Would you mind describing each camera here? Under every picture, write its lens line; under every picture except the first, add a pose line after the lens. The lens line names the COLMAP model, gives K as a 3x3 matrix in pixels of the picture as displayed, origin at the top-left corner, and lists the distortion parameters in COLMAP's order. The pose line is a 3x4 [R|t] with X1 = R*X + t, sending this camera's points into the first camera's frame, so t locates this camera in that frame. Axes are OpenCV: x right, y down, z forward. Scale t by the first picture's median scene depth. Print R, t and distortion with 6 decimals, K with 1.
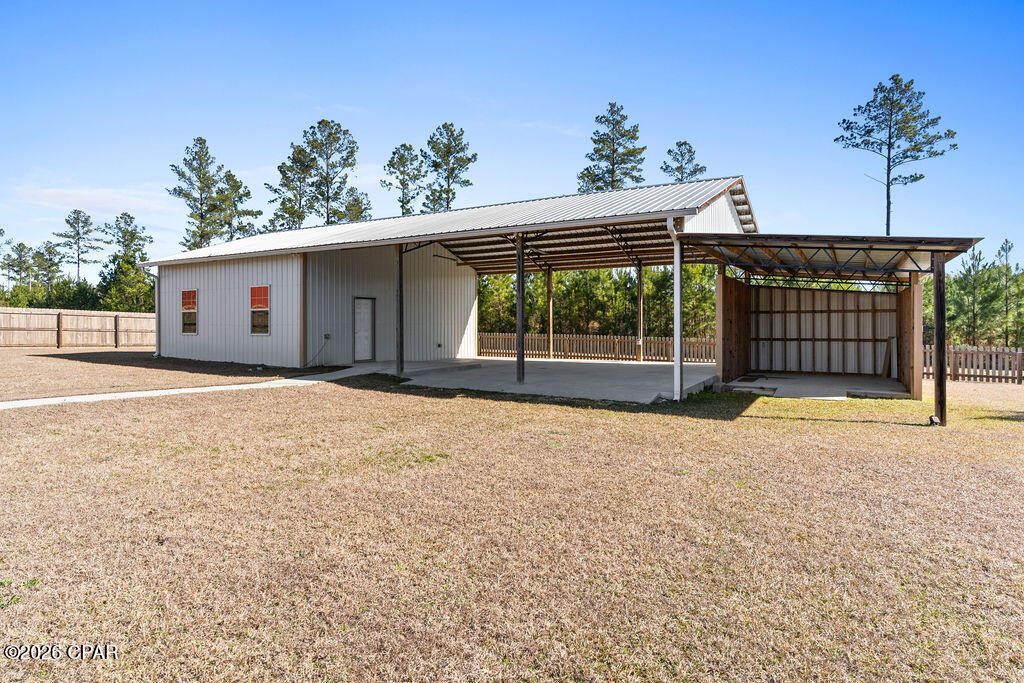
lens RADIAL K [[572.0, 0, 518.2], [0, 572.0, 335.2], [0, 0, 1]] dist [0.002236, 0.000404]
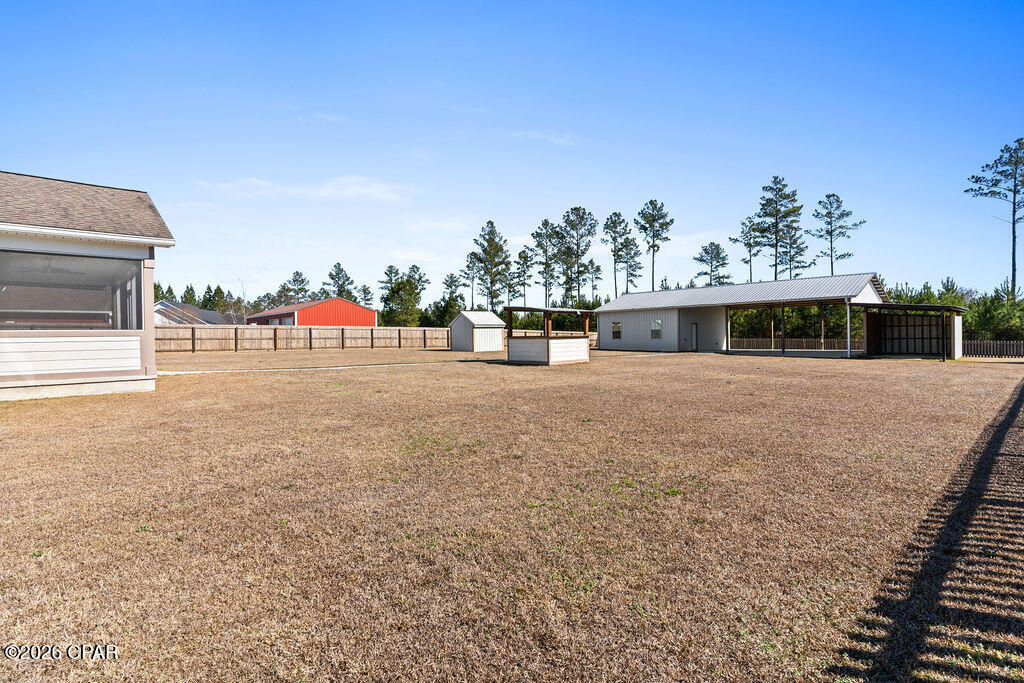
lens RADIAL K [[495.0, 0, 512.9], [0, 495.0, 344.9], [0, 0, 1]] dist [0.002636, 0.000743]
pose [[0.961239, -0.008927, -0.275573, -0.125809], [0.009210, 0.999958, -0.000269, 0.004737], [0.275564, -0.002279, 0.961280, -0.356499]]
